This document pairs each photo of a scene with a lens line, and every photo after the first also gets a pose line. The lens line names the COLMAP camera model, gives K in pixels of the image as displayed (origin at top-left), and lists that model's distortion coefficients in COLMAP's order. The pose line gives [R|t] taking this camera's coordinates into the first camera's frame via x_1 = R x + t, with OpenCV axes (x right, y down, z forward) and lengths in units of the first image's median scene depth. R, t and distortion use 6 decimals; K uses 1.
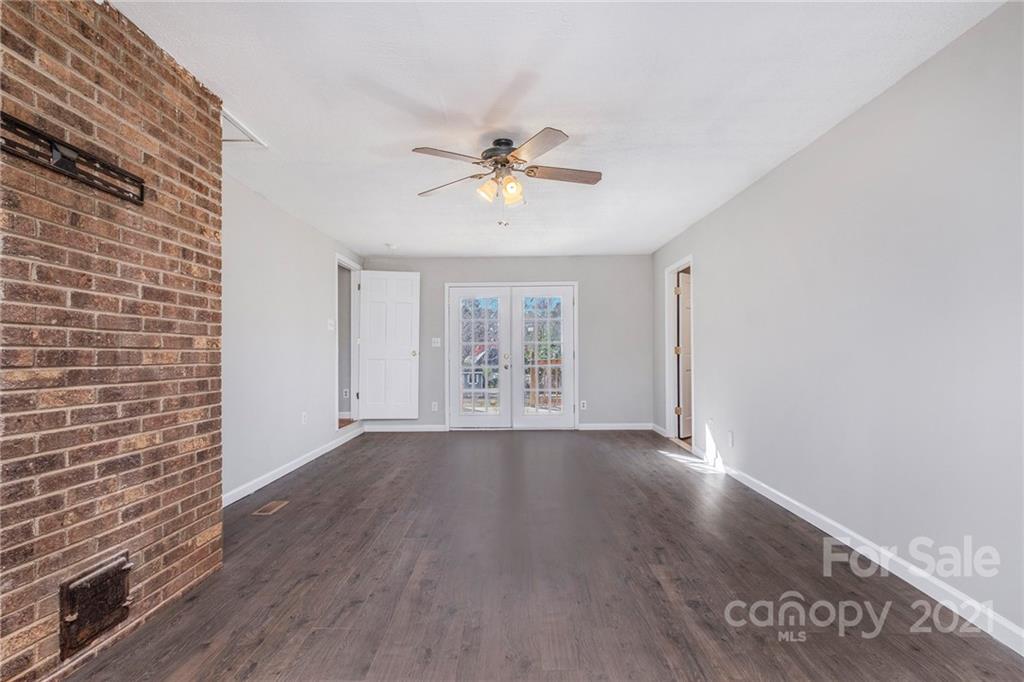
lens RADIAL K [[458.7, 0, 513.2], [0, 458.7, 345.4], [0, 0, 1]] dist [0.002636, 0.000824]
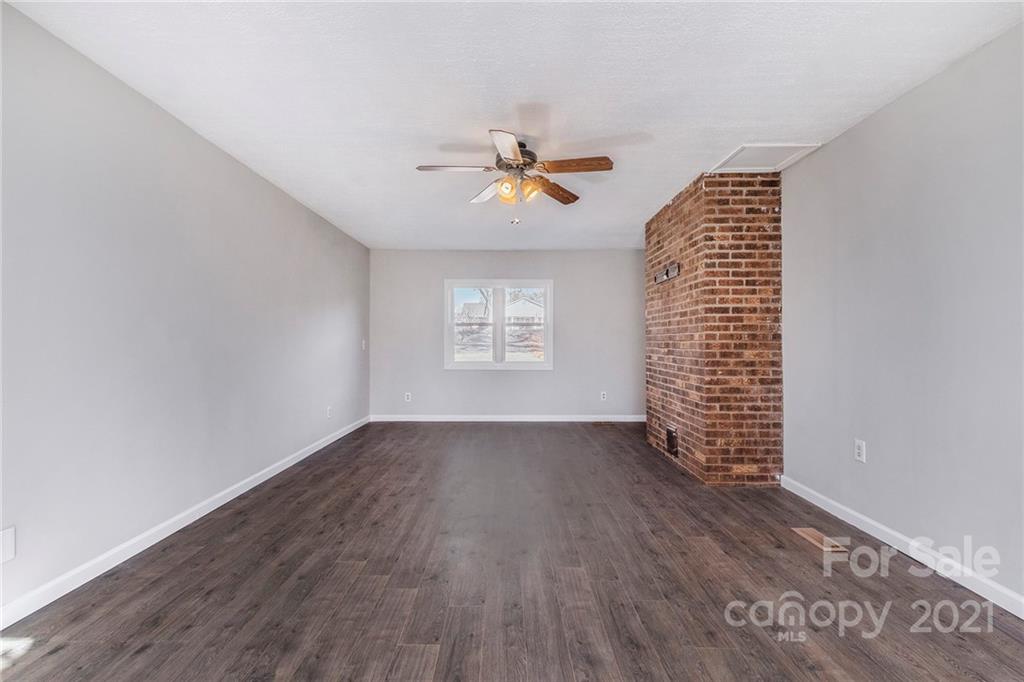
lens RADIAL K [[458.7, 0, 512.7], [0, 458.7, 342.7], [0, 0, 1]] dist [0.002636, 0.000824]
pose [[-0.999647, -0.000598, -0.026580, 0.020174], [-0.000007, 0.999753, -0.022243, 0.047532], [0.026587, -0.022235, -0.999399, 2.294090]]
